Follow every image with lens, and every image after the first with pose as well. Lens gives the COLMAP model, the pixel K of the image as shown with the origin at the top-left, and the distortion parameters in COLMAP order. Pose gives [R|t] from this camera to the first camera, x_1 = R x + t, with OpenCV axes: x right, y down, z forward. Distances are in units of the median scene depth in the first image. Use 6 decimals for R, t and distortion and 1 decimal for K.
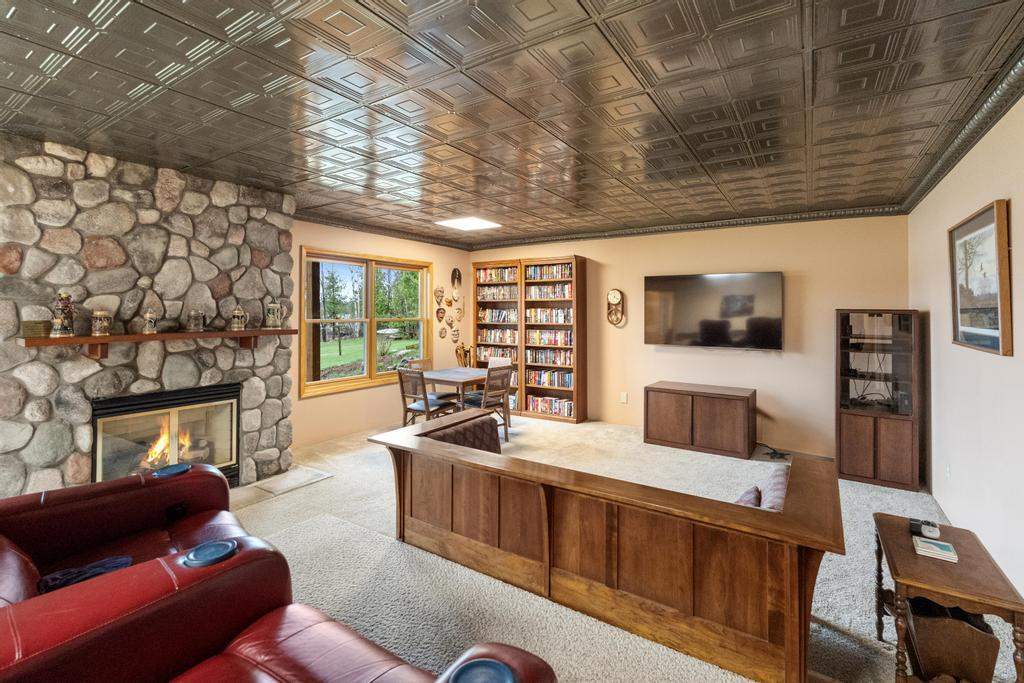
lens RADIAL K [[461.2, 0, 515.2], [0, 461.2, 309.0], [0, 0, 1]] dist [0.002042, 0.000328]
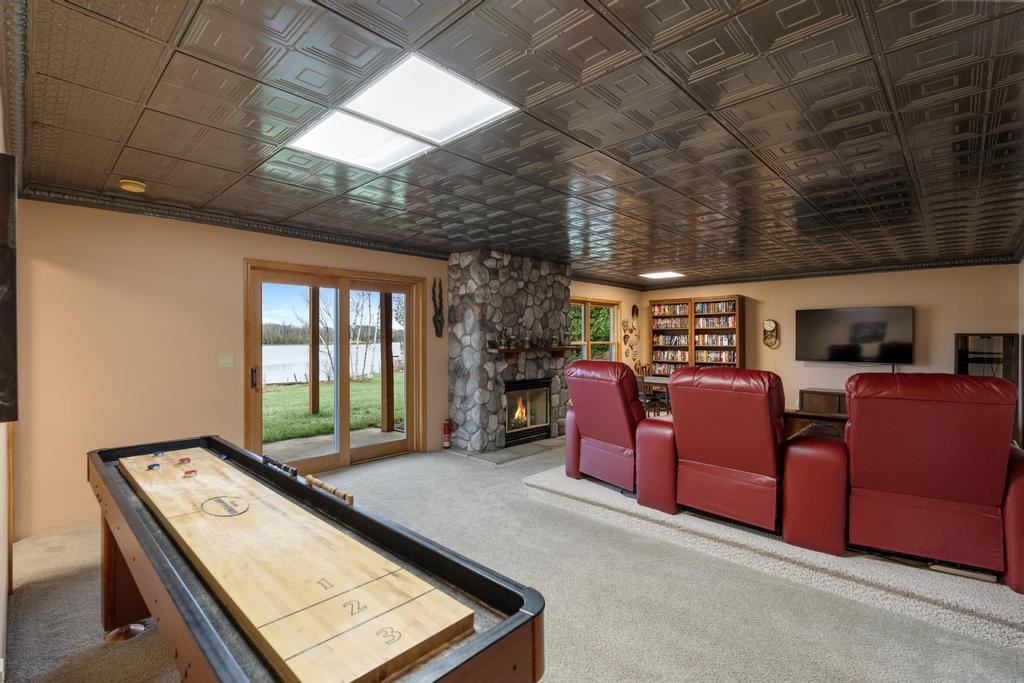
lens RADIAL K [[466.7, 0, 512.0], [0, 466.7, 341.5], [0, 0, 1]] dist [0.001128, 0.000434]
pose [[0.983017, -0.001900, -0.183503, -0.270233], [0.003583, 0.999955, 0.008837, 0.005391], [0.183478, -0.009345, 0.982979, -0.466470]]
